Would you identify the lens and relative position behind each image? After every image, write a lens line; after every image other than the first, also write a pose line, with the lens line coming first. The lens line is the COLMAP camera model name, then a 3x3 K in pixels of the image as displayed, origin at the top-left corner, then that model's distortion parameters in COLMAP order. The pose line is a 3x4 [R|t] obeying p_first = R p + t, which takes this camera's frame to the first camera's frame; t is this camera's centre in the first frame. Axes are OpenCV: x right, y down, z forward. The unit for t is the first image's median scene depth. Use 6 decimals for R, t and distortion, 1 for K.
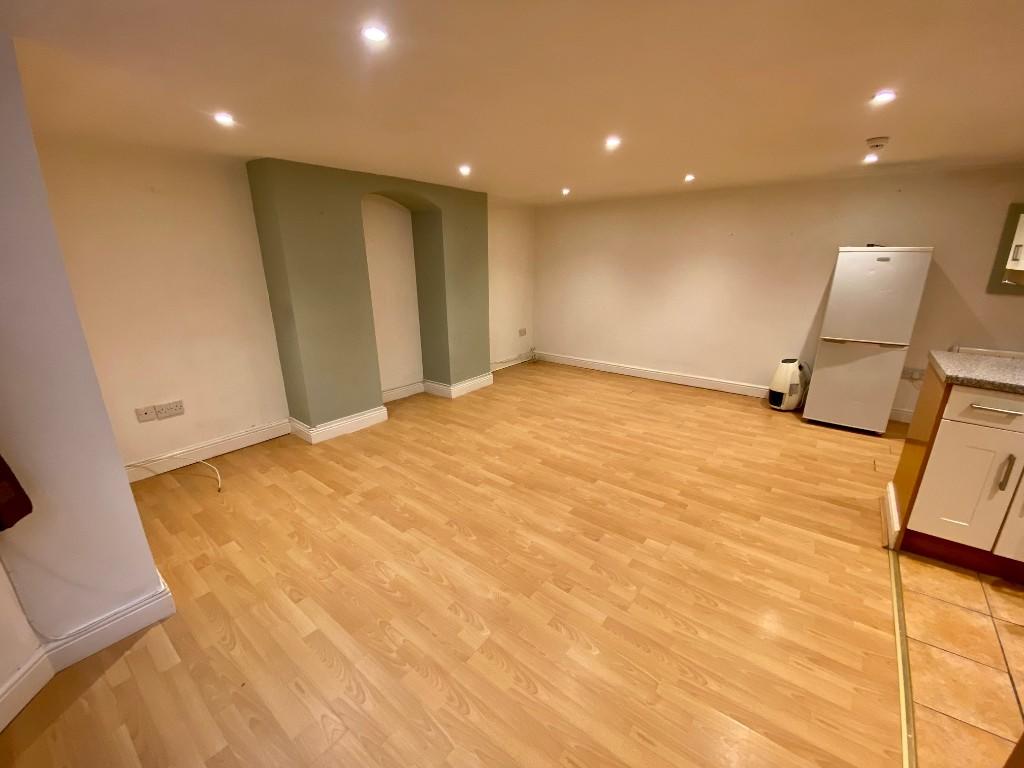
lens RADIAL K [[418.0, 0, 513.4], [0, 418.0, 386.0], [0, 0, 1]] dist [0.004281, -0.000022]
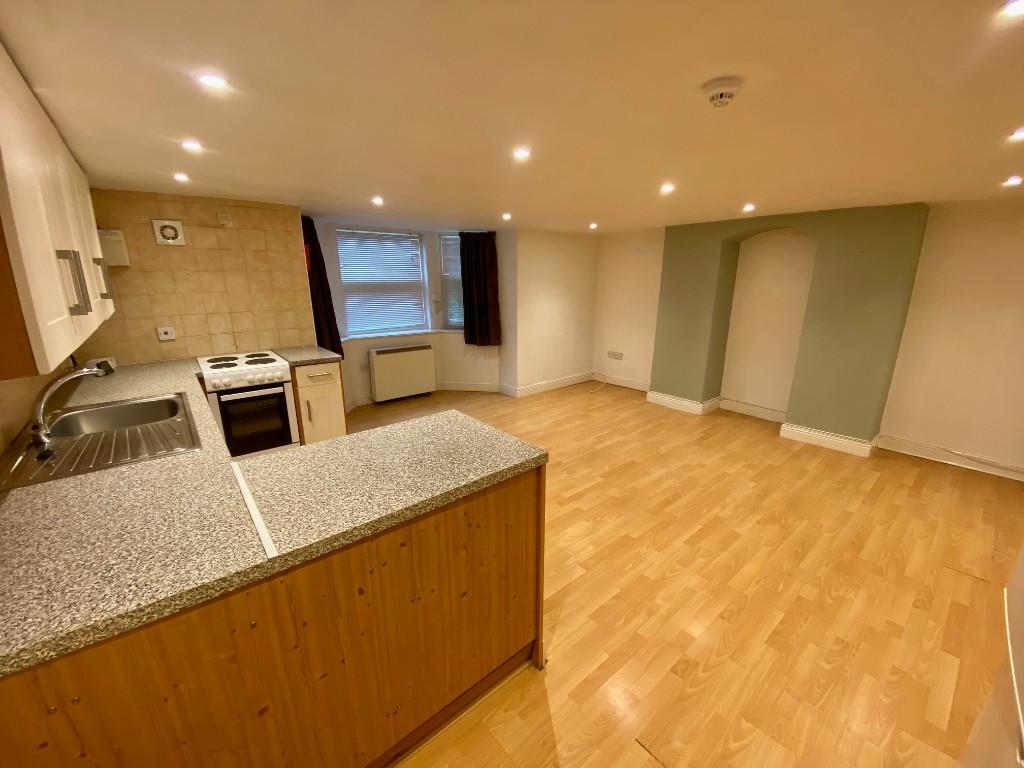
lens RADIAL K [[418.0, 0, 513.2], [0, 418.0, 379.6], [0, 0, 1]] dist [0.004281, -0.000022]
pose [[-0.199590, 0.248807, -0.947765, 1.120027], [-0.278232, 0.913026, 0.298280, -0.270021], [0.939548, 0.323233, -0.113005, 0.675246]]
